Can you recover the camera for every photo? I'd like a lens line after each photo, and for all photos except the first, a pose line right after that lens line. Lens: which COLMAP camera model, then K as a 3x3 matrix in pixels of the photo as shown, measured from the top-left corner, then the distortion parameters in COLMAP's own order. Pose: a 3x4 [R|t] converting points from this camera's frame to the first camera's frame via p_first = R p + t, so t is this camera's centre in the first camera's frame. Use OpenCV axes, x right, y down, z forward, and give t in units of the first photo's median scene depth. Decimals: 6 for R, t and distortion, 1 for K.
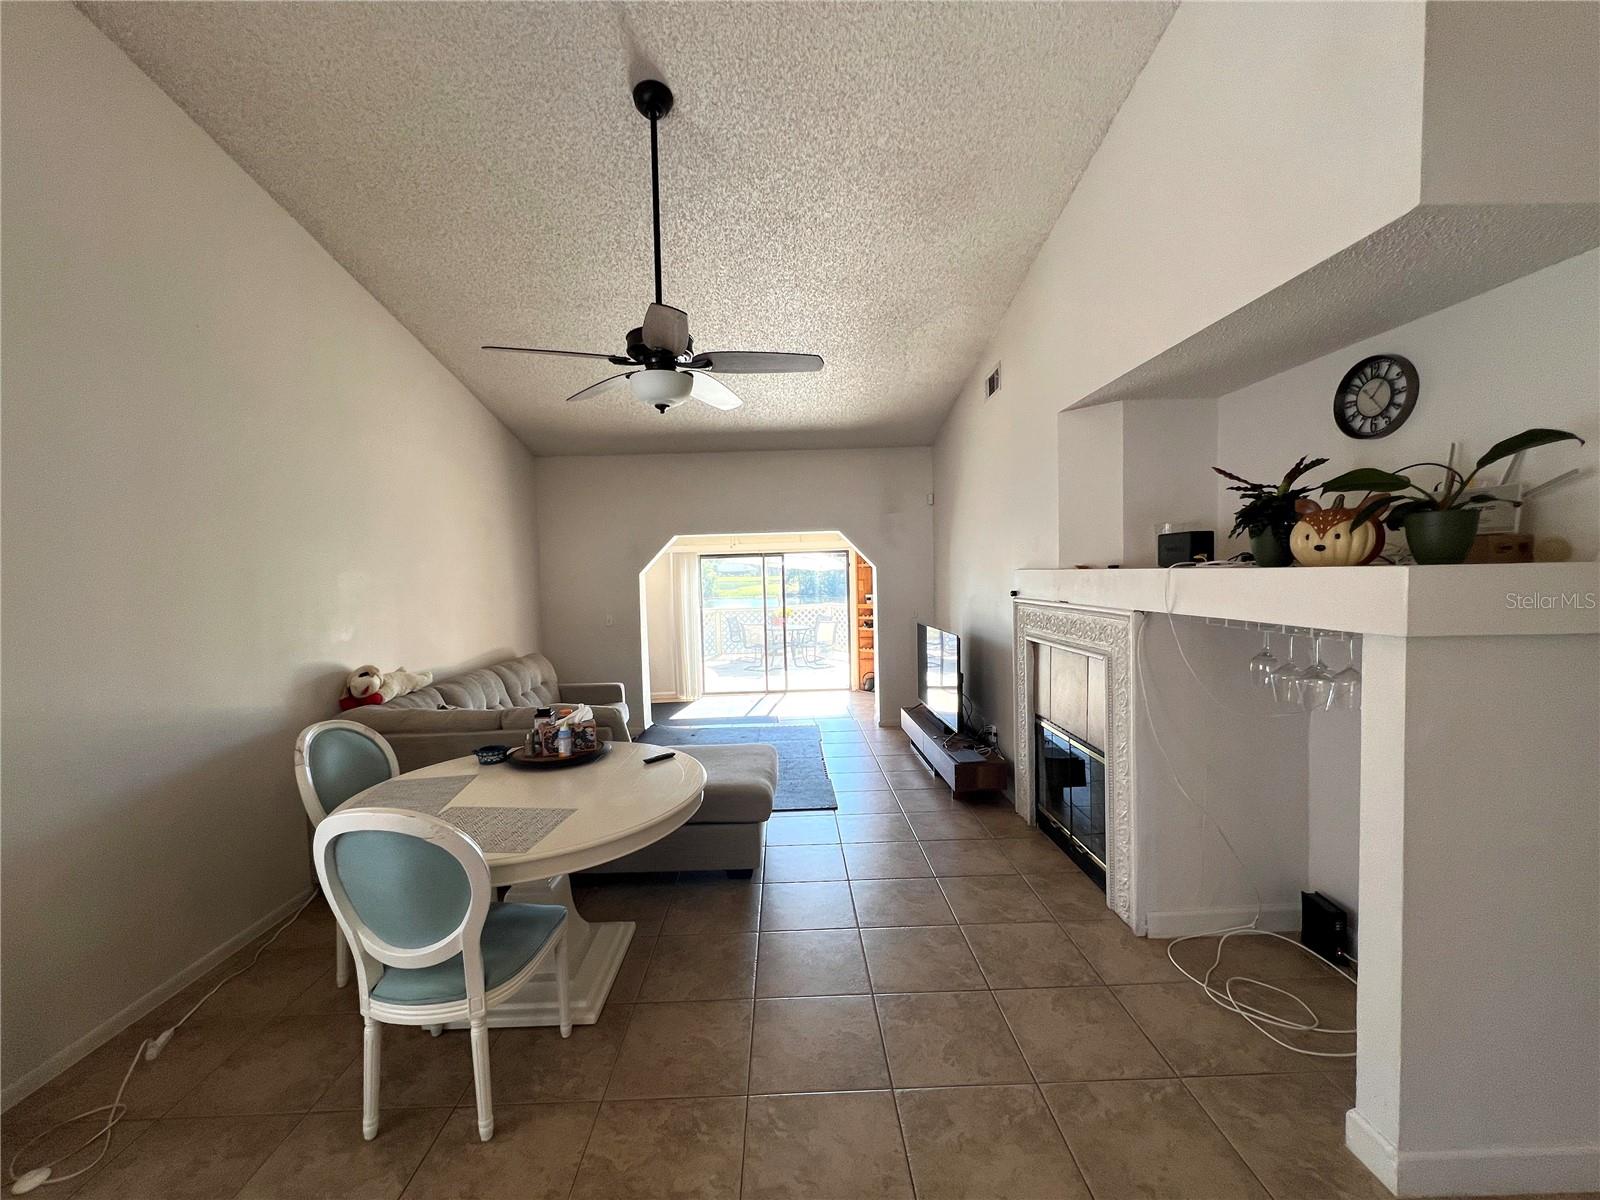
lens RADIAL K [[643.7, 0, 791.9], [0, 643.7, 597.0], [0, 0, 1]] dist [0.000460, -0.000274]
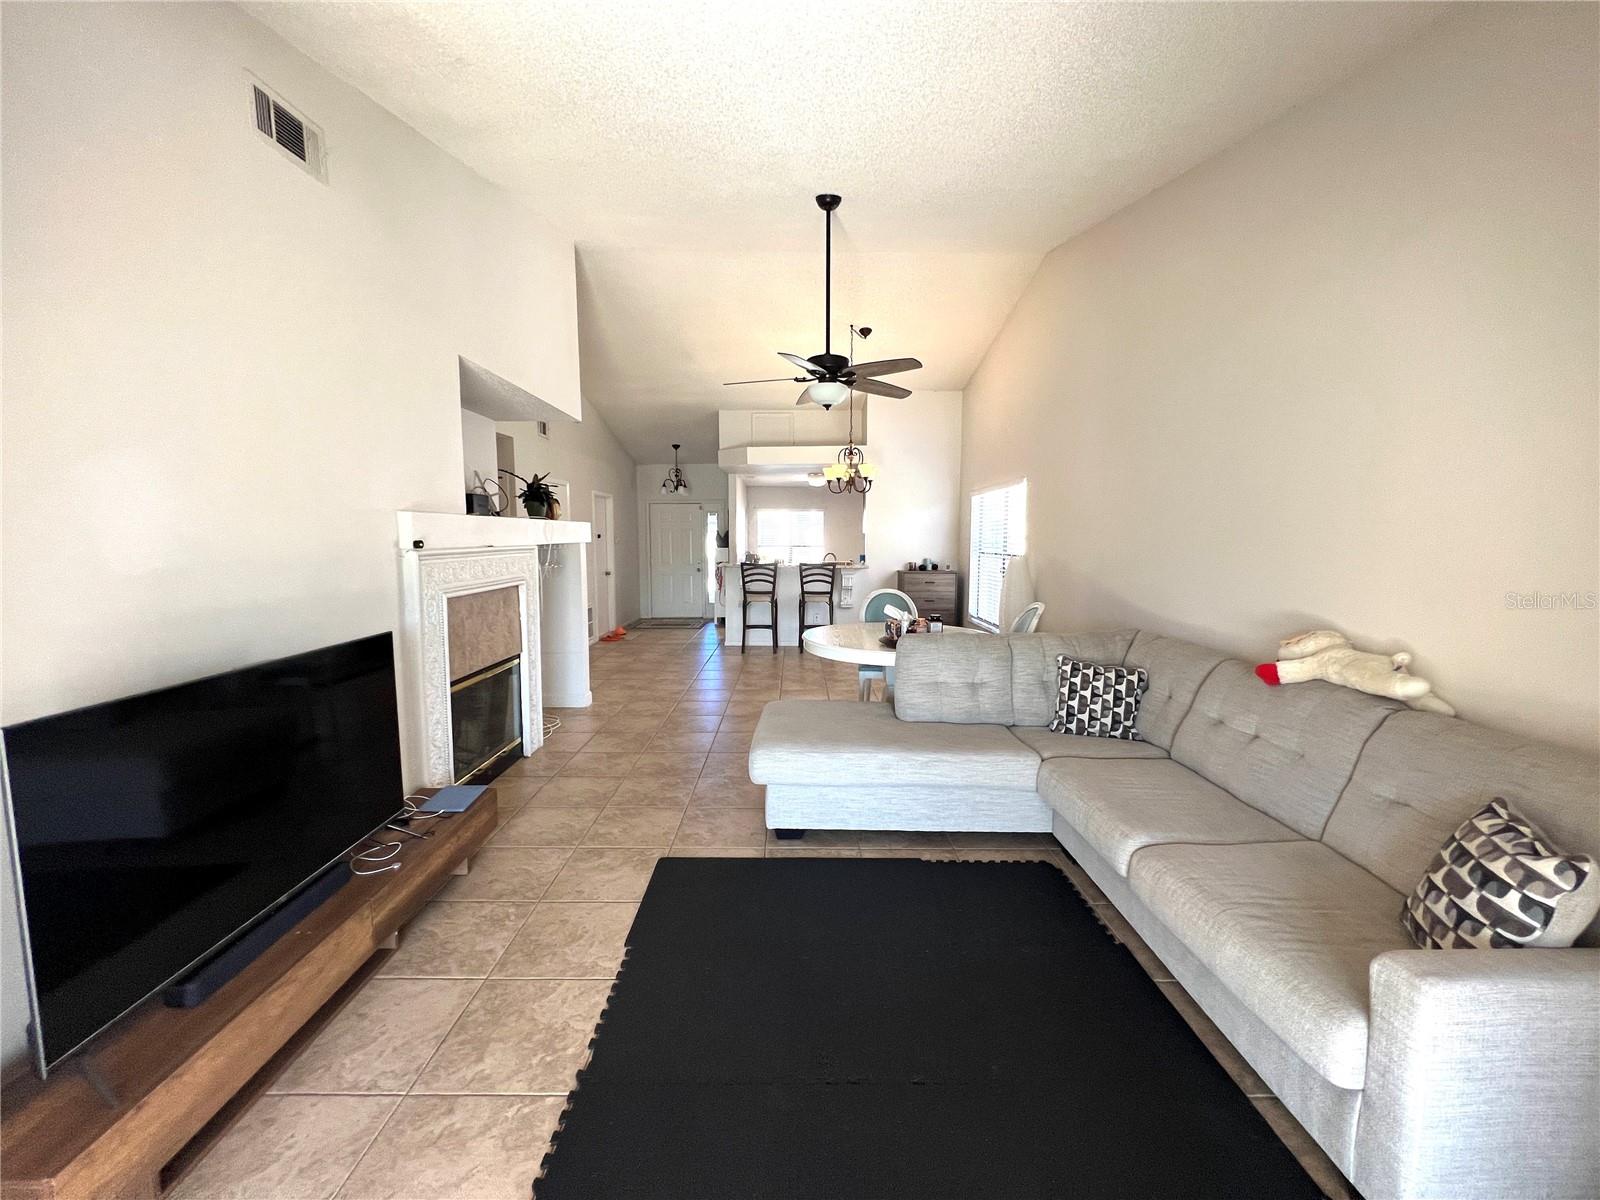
lens RADIAL K [[643.7, 0, 791.9], [0, 643.7, 597.0], [0, 0, 1]] dist [0.000460, -0.000274]
pose [[-0.999471, 0.023346, 0.022650, -0.157770], [0.026267, 0.989991, 0.138662, -0.060847], [-0.019186, 0.139184, -0.990081, 2.829290]]
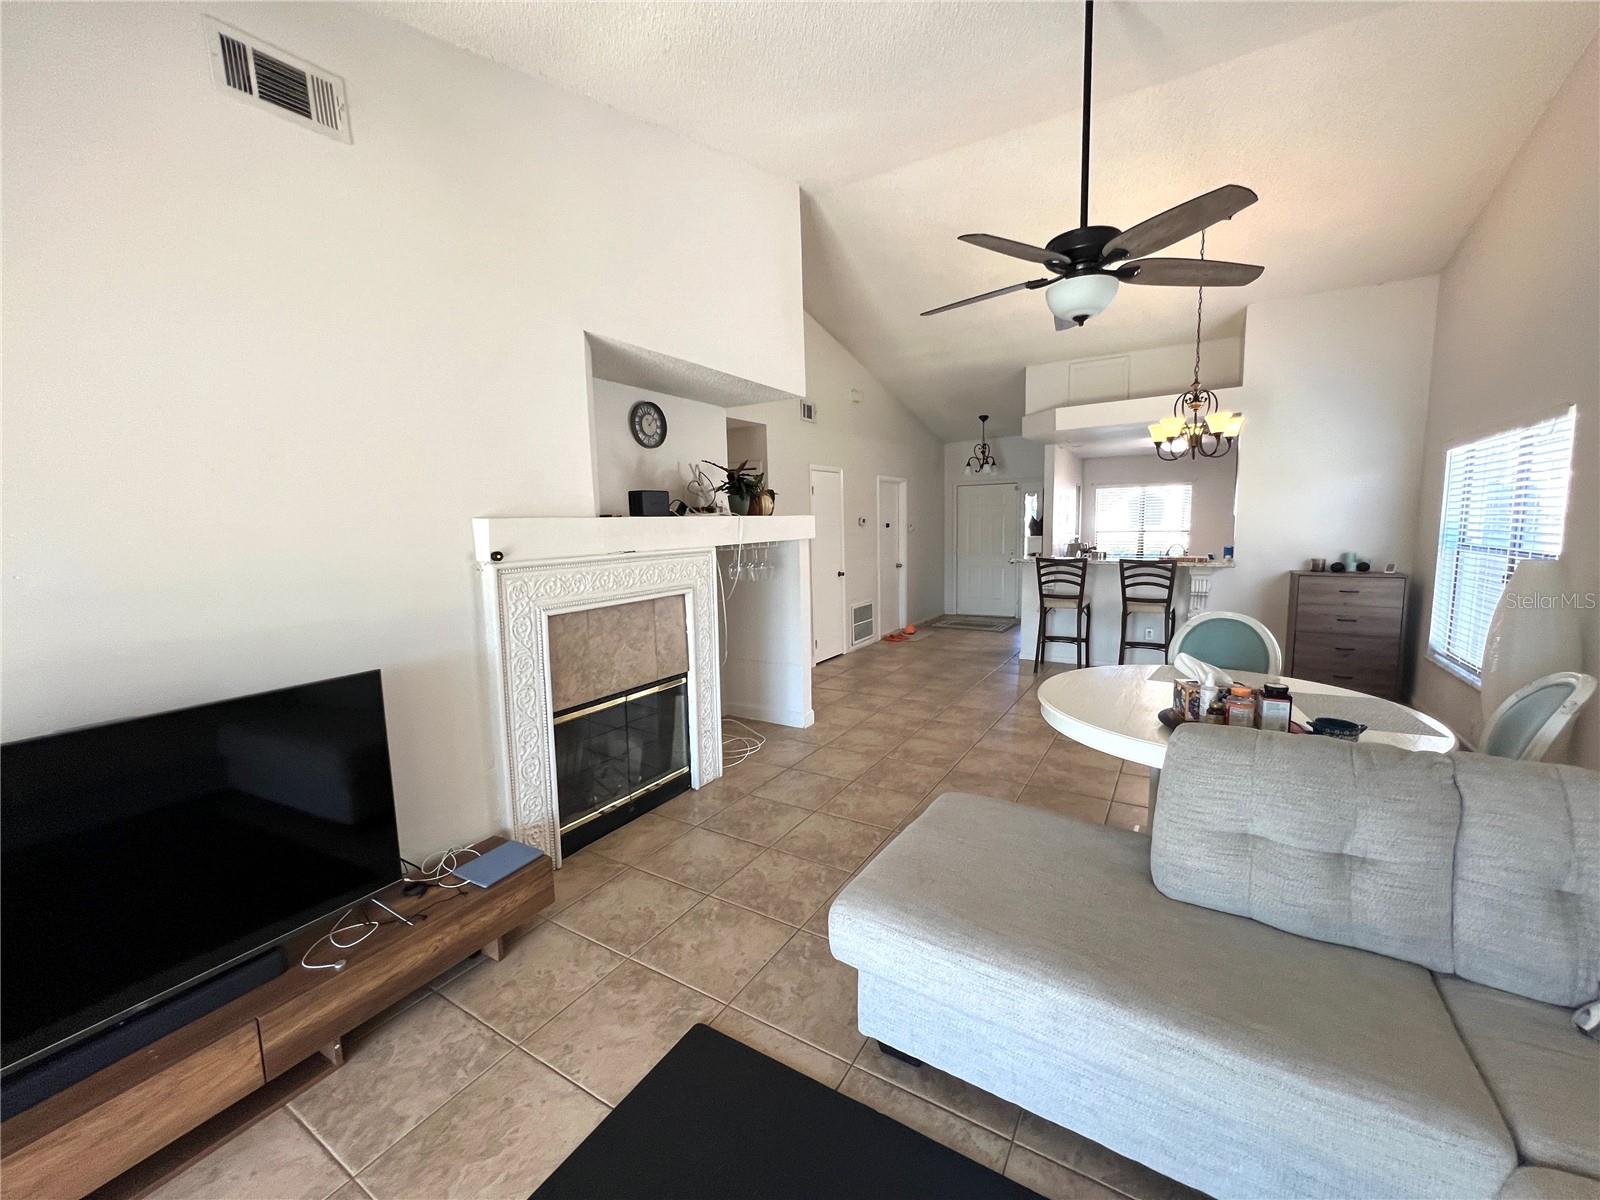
lens RADIAL K [[643.7, 0, 791.9], [0, 643.7, 597.0], [0, 0, 1]] dist [0.000460, -0.000274]
pose [[-0.840666, -0.018247, 0.541247, -0.395790], [0.068438, 0.987840, 0.139601, -0.057360], [-0.537212, 0.154400, -0.829194, 2.262627]]
